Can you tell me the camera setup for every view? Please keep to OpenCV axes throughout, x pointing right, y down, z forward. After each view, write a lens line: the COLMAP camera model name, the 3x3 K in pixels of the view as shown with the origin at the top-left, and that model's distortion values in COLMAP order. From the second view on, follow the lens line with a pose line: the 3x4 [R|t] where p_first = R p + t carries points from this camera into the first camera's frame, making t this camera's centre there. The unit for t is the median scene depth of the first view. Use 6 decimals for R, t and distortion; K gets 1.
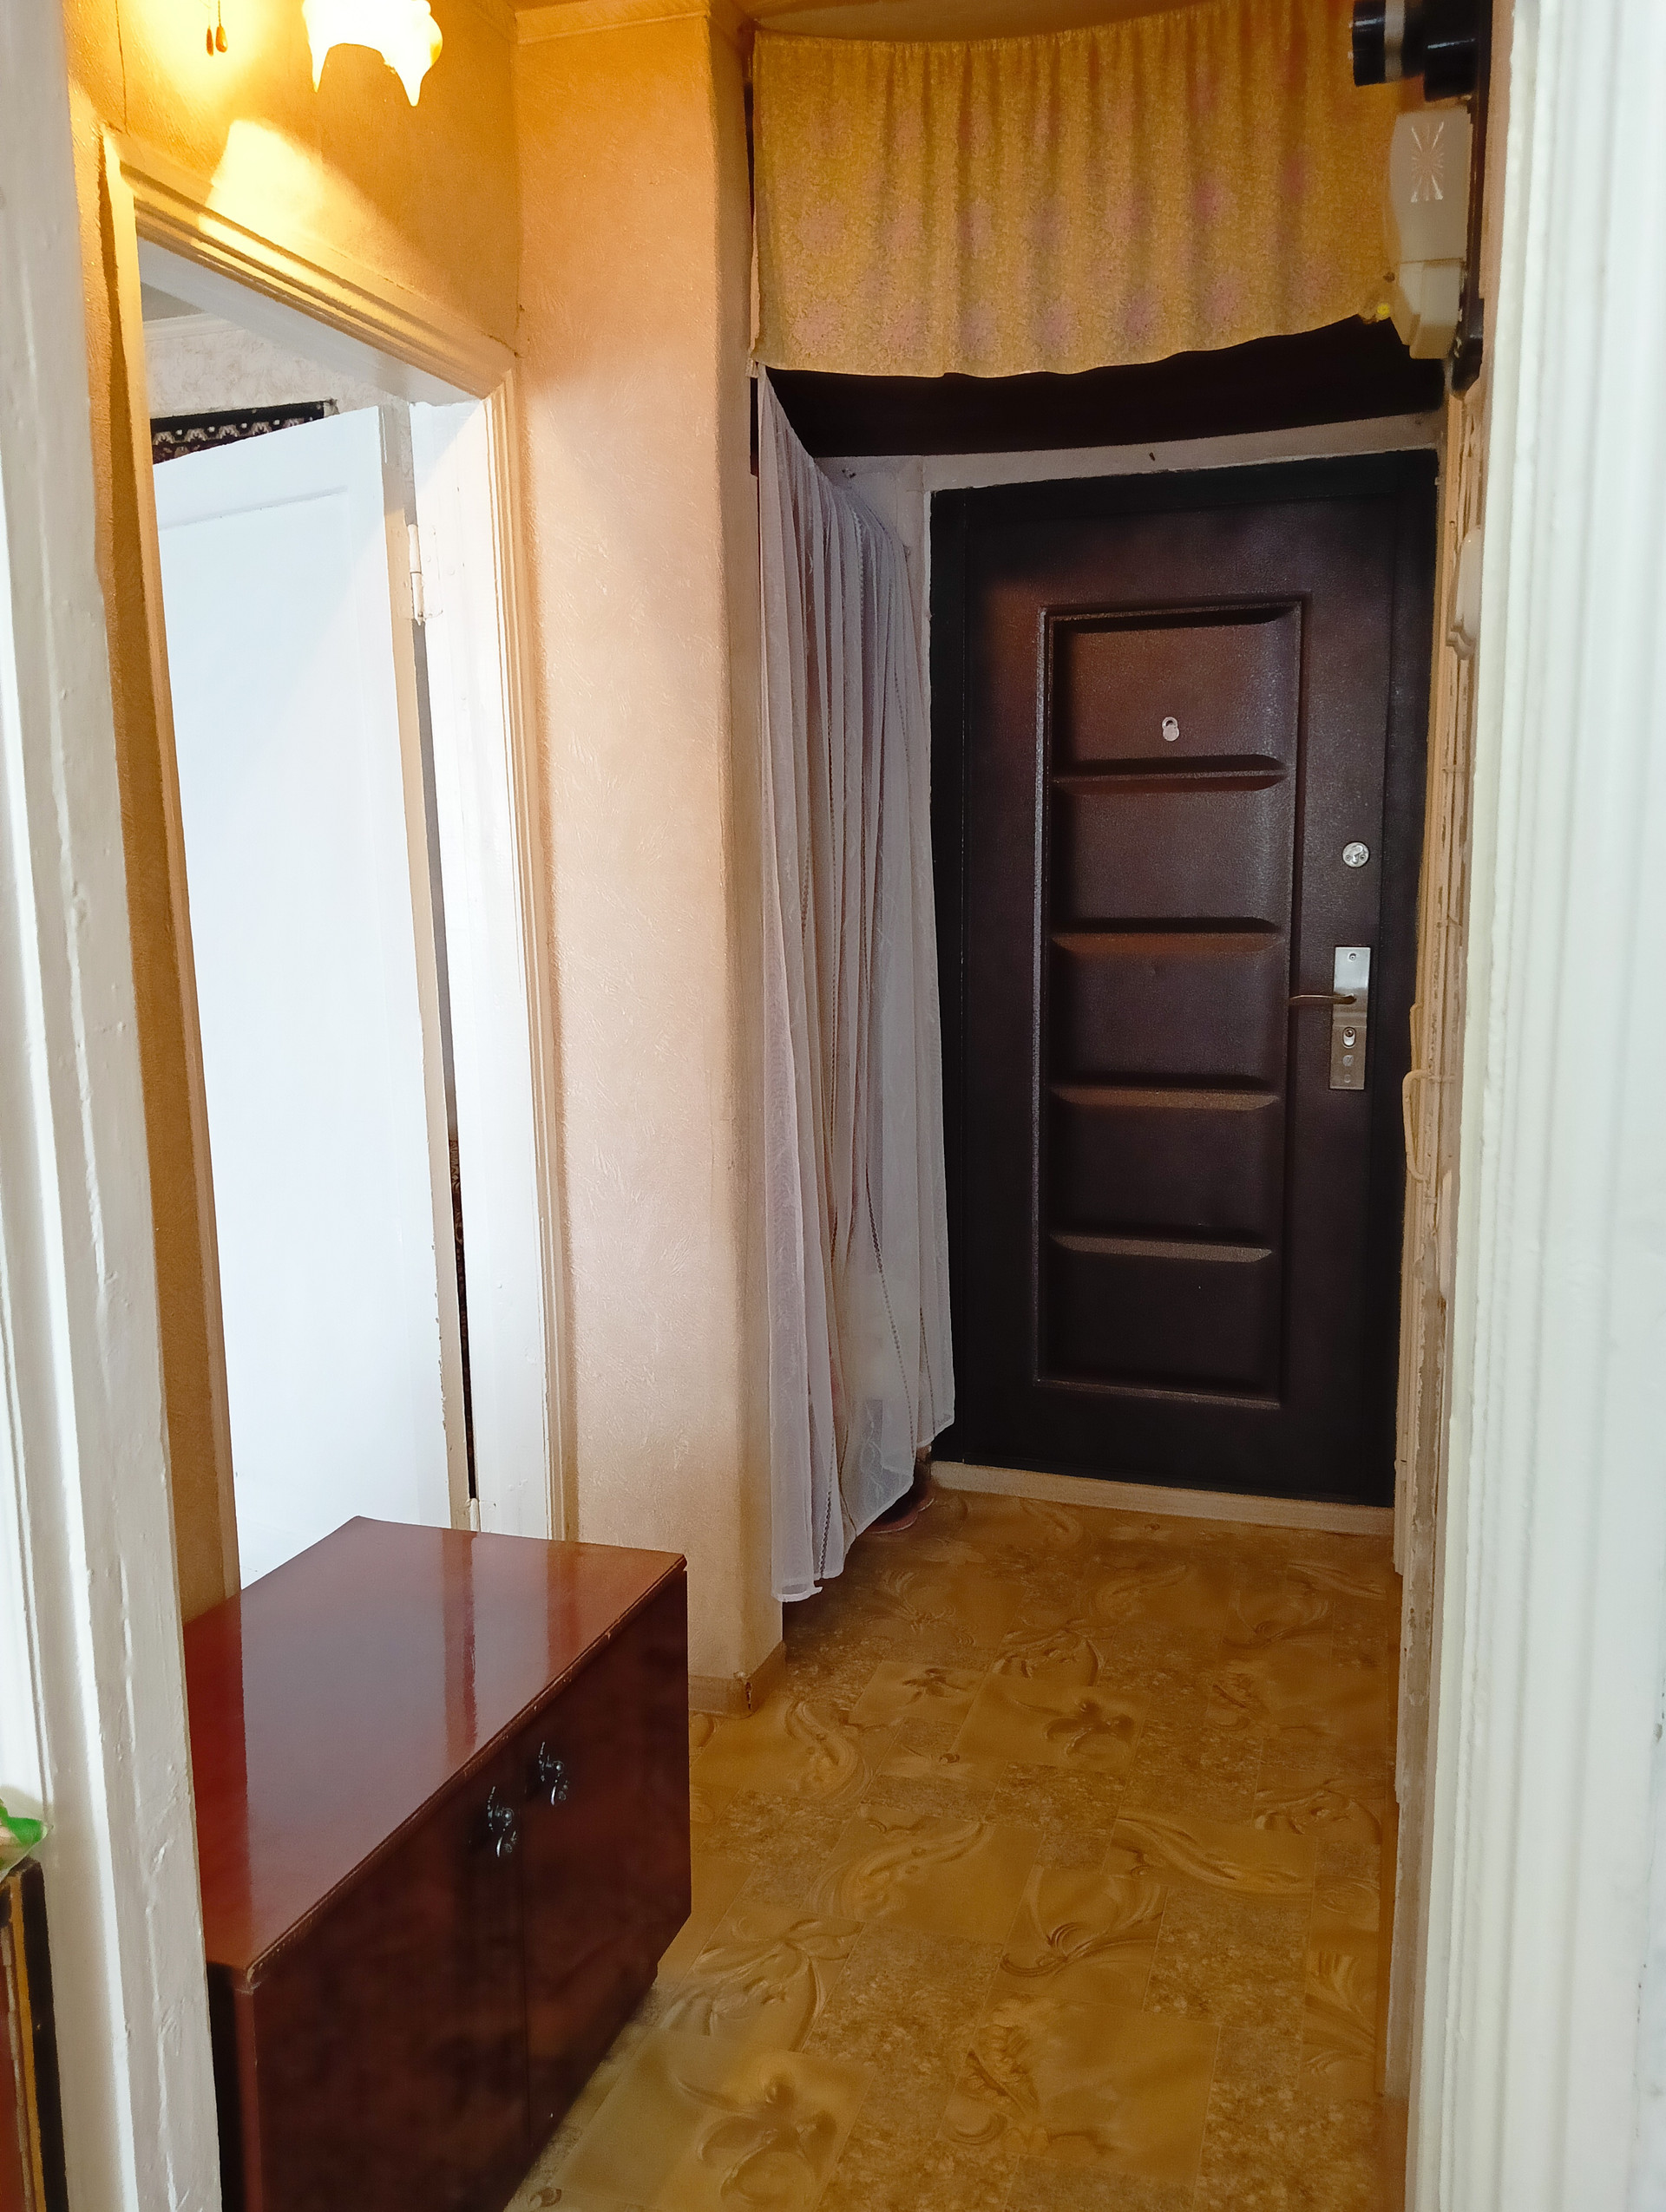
lens RADIAL K [[1742.6, 0, 833.0], [0, 1742.6, 1106.0], [0, 0, 1]] dist [0.063007, -0.153709]
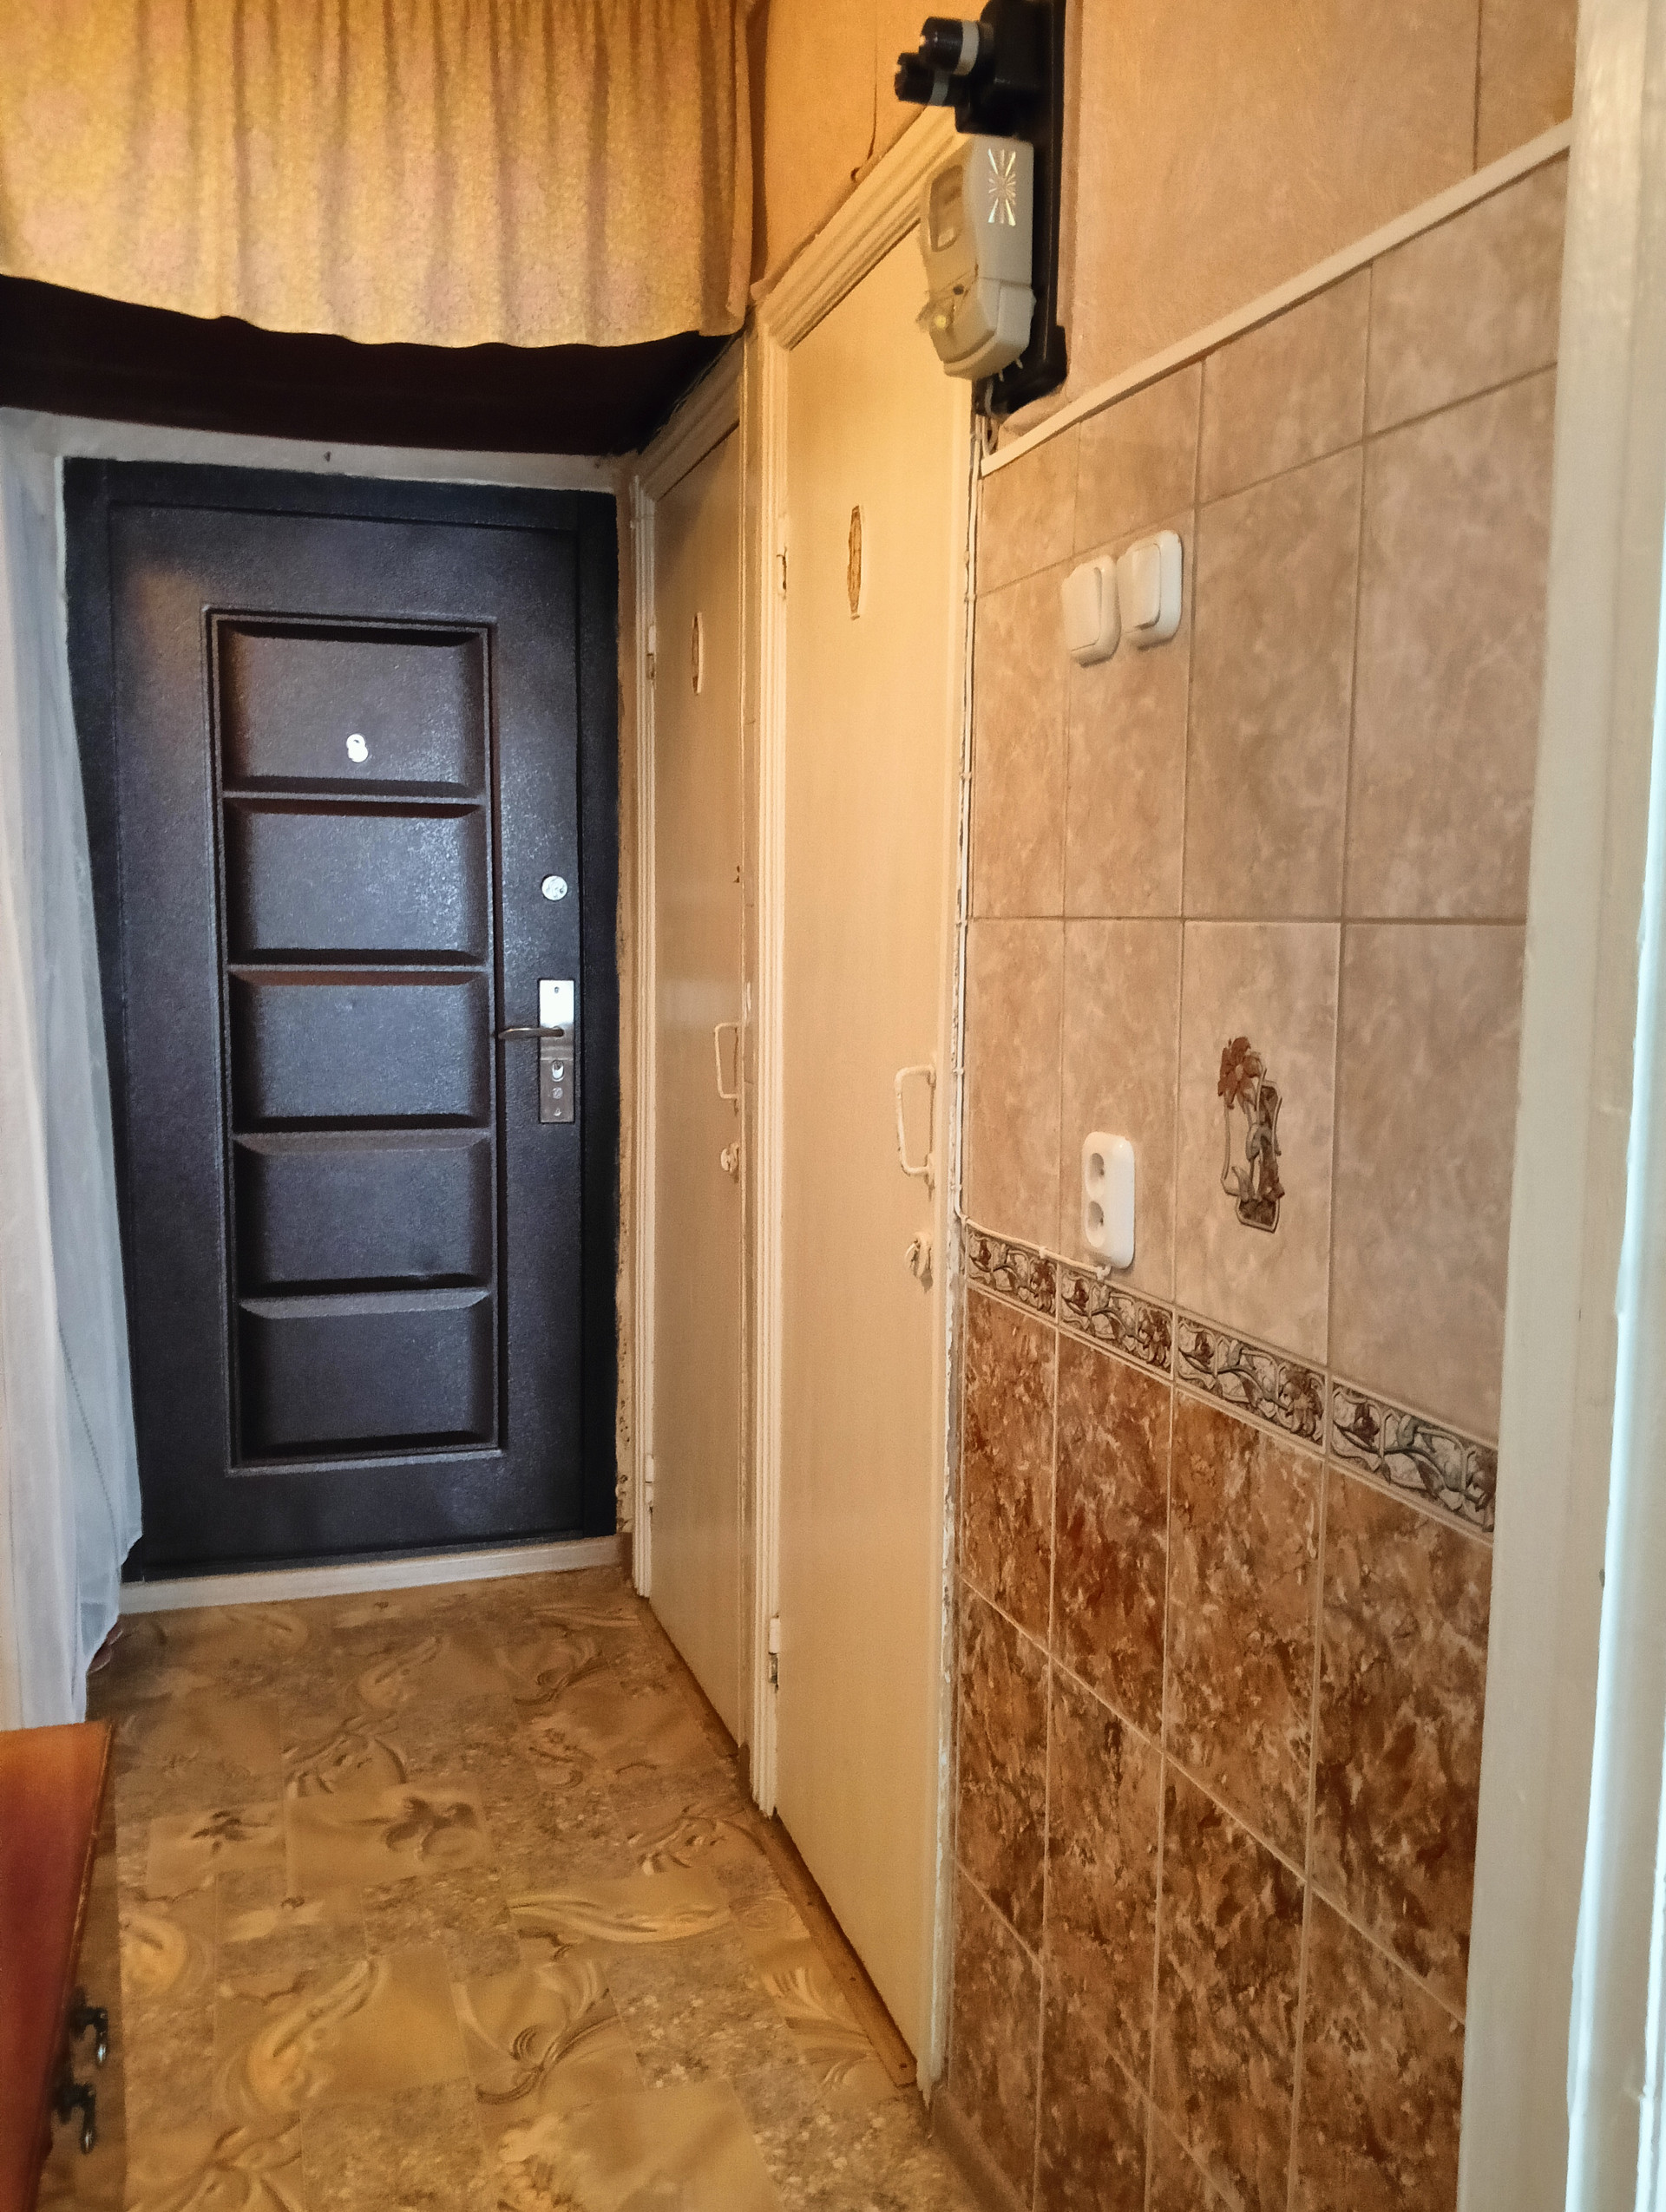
lens RADIAL K [[1767.4, 0, 816.0], [0, 1767.4, 1116.2], [0, 0, 1]] dist [0.075363, -0.159896]
pose [[0.821534, -0.046292, 0.568277, -0.203601], [0.065224, 0.997786, -0.013011, 0.012463], [-0.566416, 0.047754, 0.822735, 0.109815]]
